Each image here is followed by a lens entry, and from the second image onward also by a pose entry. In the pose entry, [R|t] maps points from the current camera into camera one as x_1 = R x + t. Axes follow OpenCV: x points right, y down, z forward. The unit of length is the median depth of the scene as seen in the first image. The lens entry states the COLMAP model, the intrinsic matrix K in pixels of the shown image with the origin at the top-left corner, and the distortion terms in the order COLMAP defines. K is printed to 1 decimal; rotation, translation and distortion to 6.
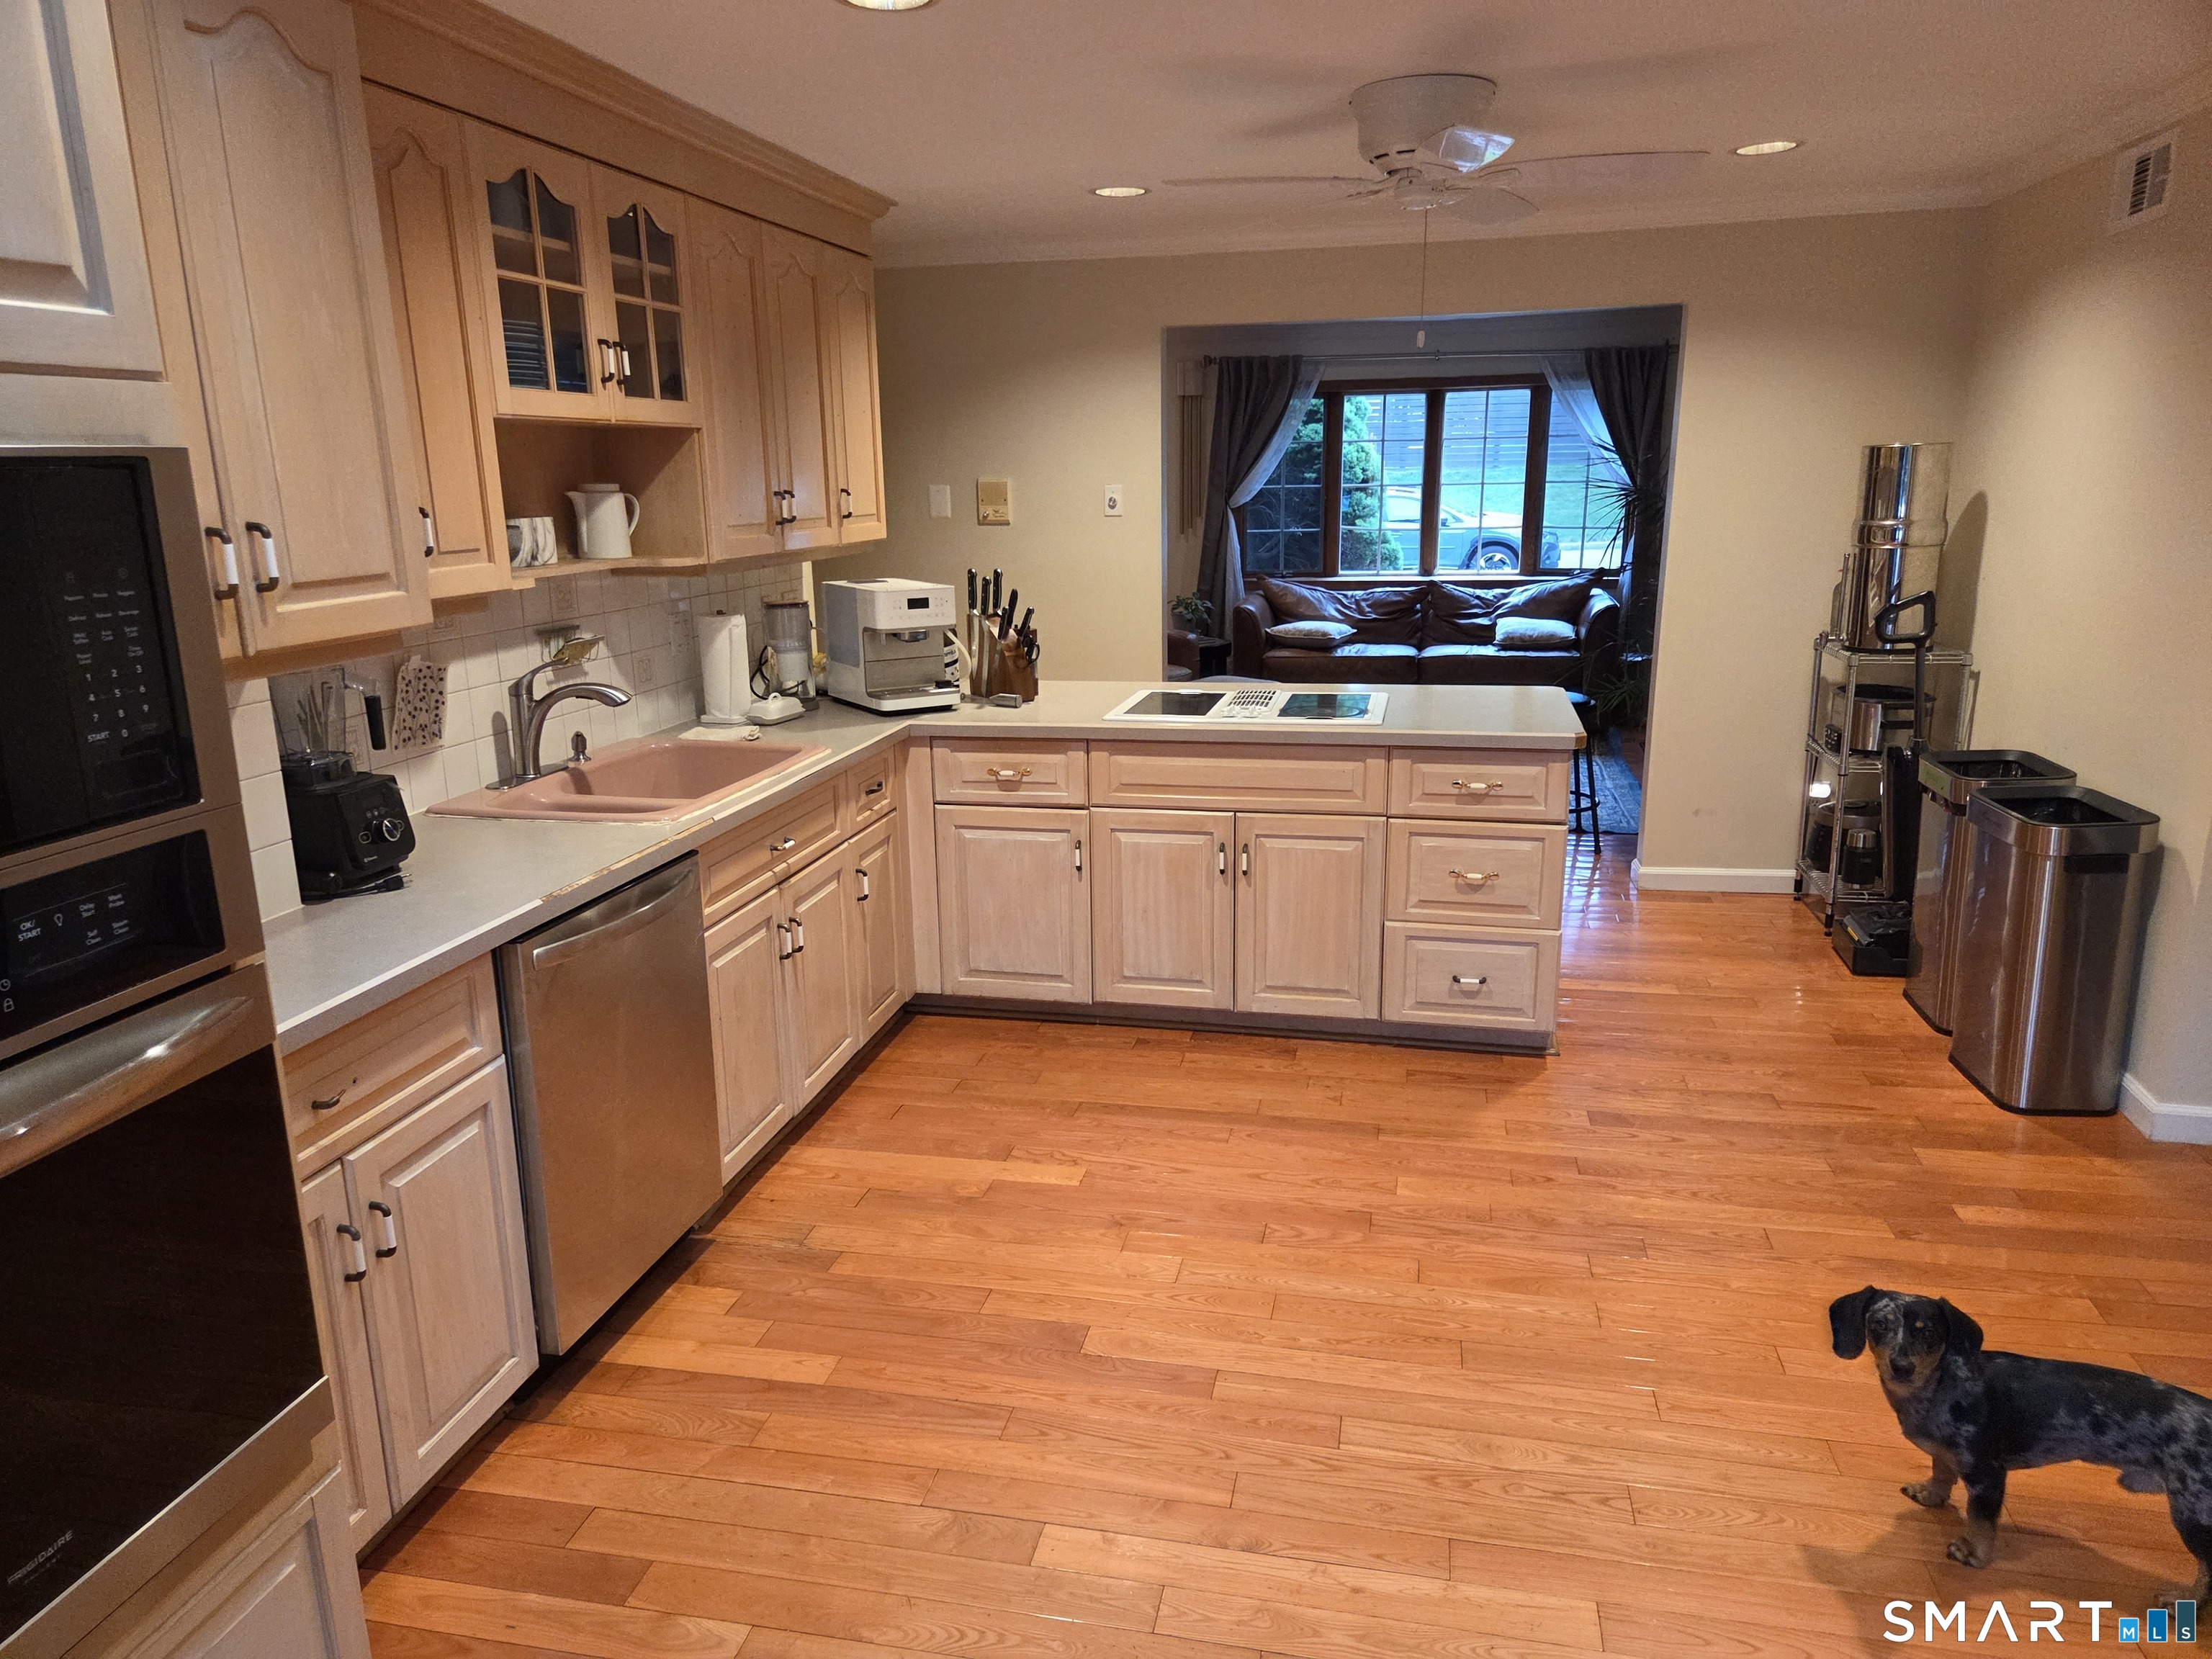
lens RADIAL K [[1482.0, 0, 1105.7], [0, 1482.0, 831.9], [0, 0, 1]] dist [0.007942, 0.004321]
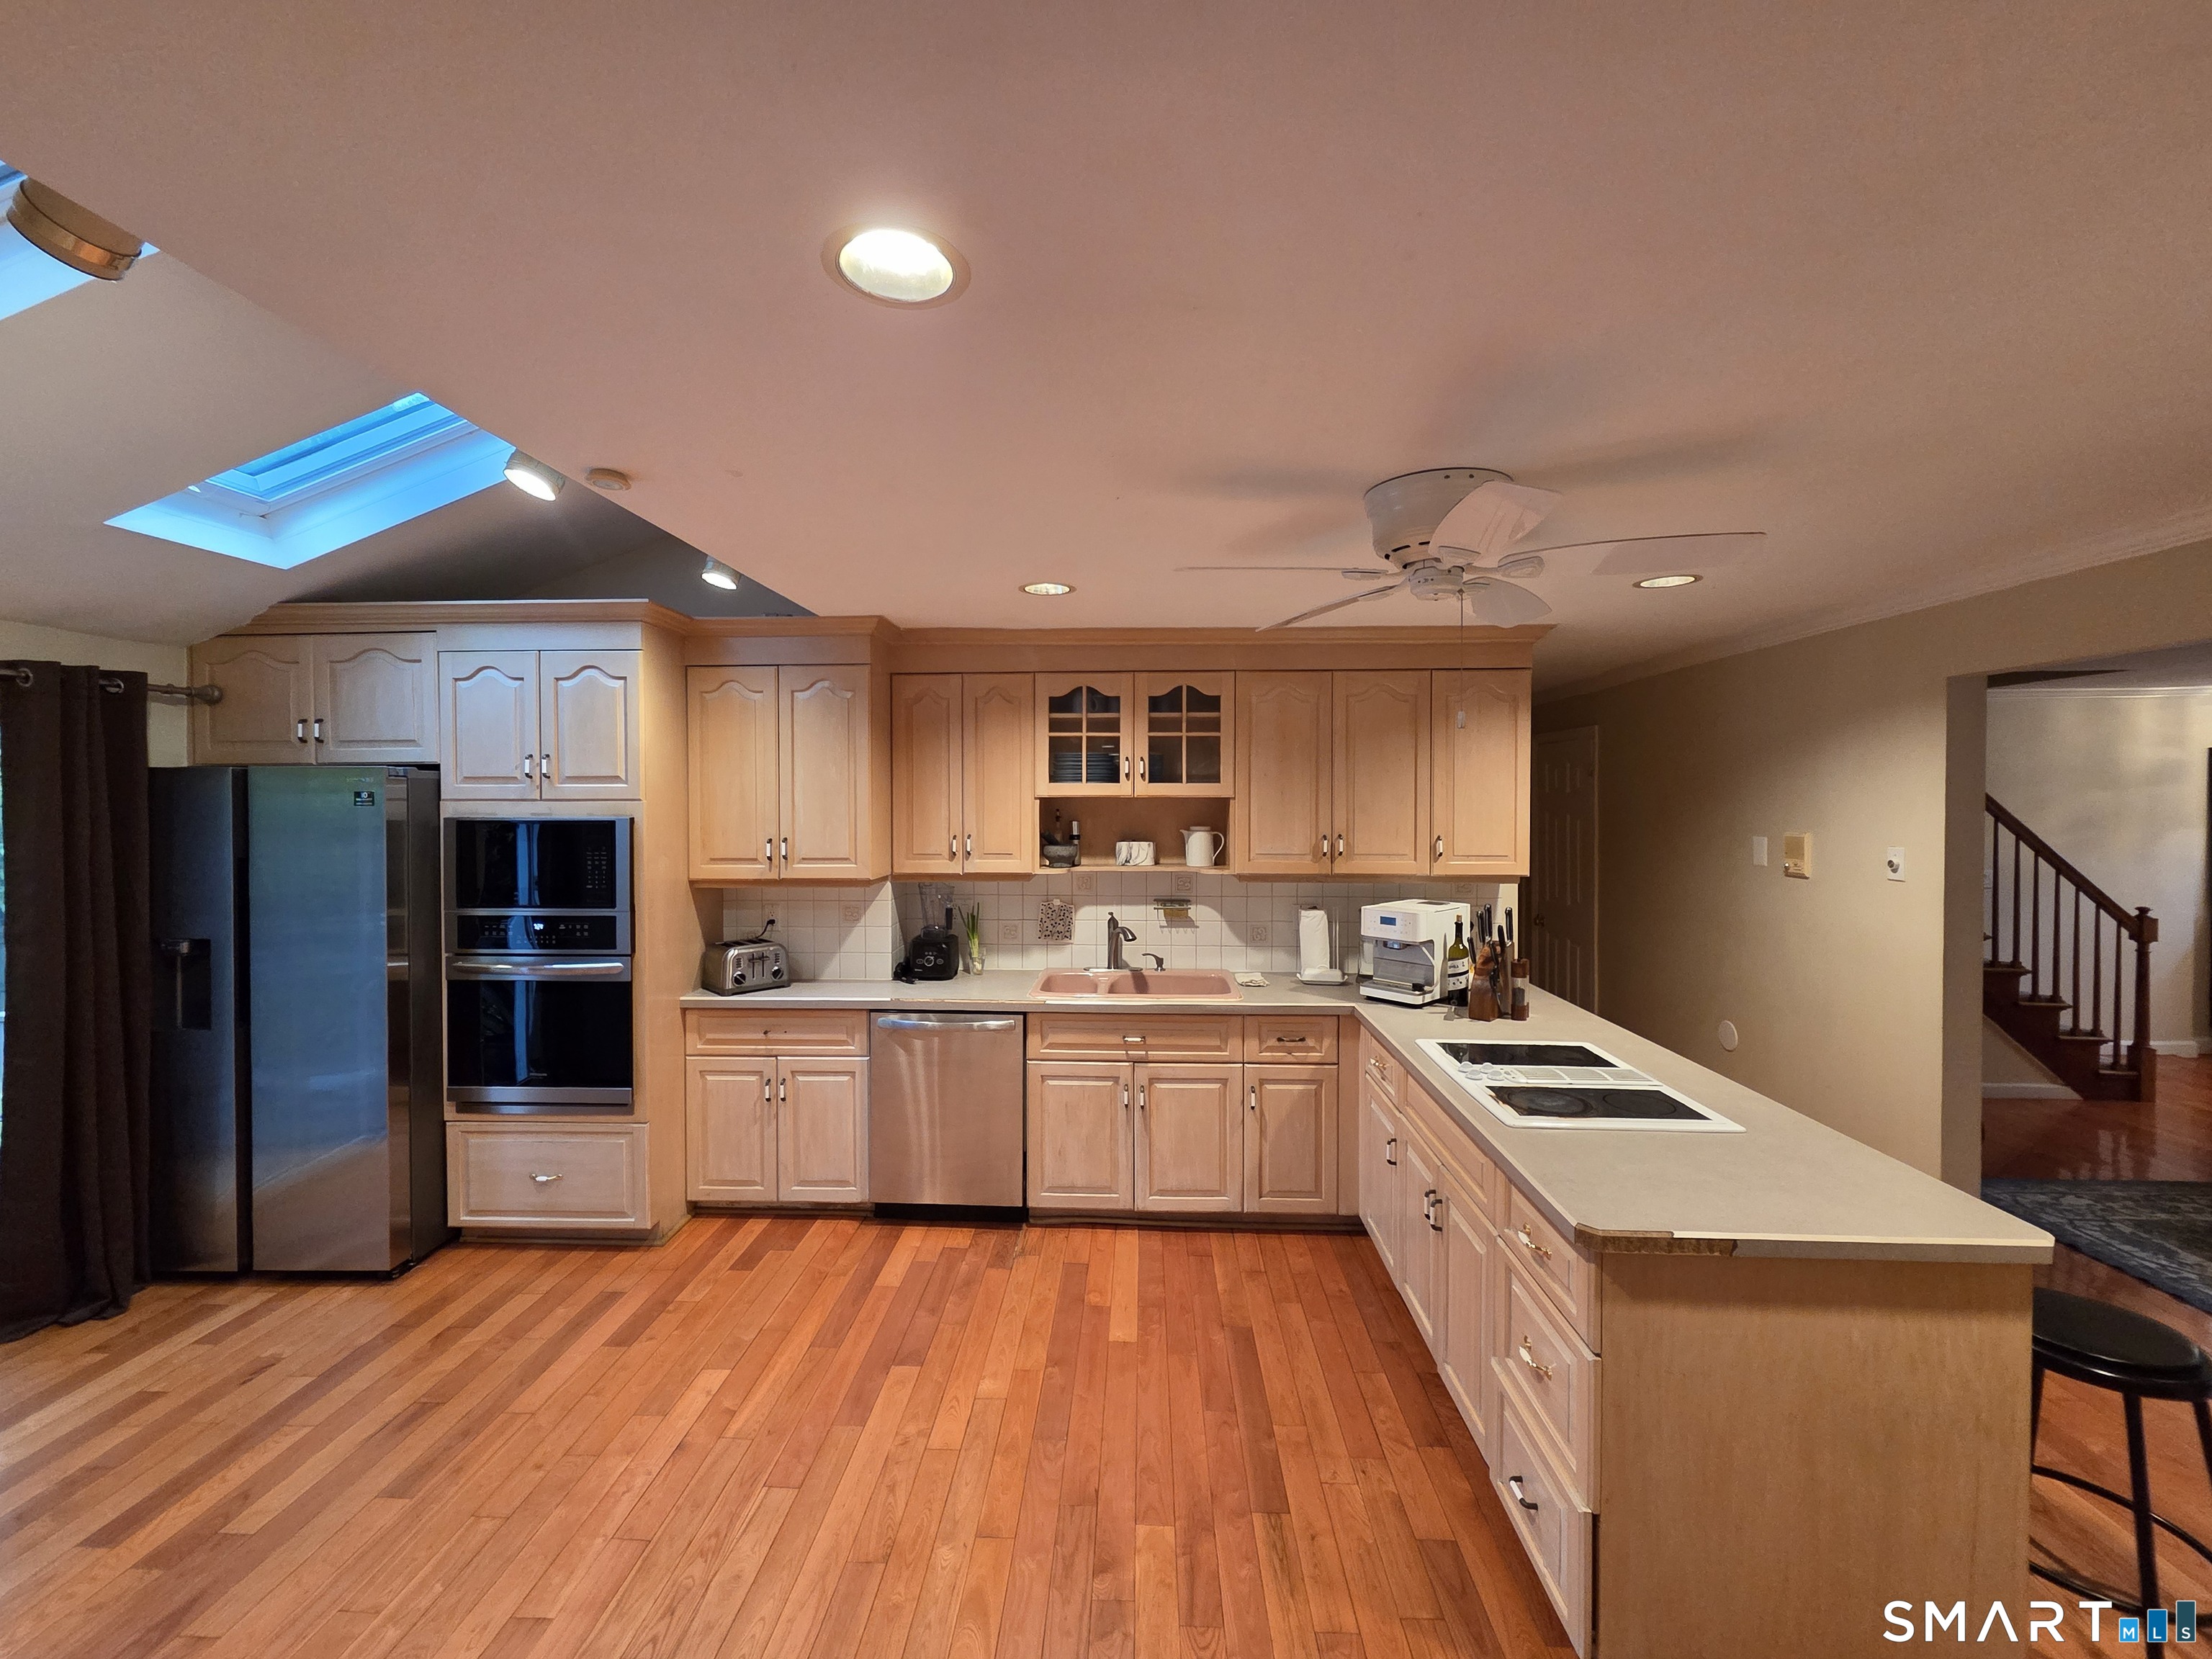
lens RADIAL K [[890.7, 0, 1107.8], [0, 890.7, 811.8], [0, 0, 1]] dist [0.001311, -0.000129]
pose [[0.171787, 0.025141, -0.984813, 0.846342], [-0.238175, 0.971078, -0.016756, -0.239958], [0.955909, 0.237436, 0.172807, 0.806521]]
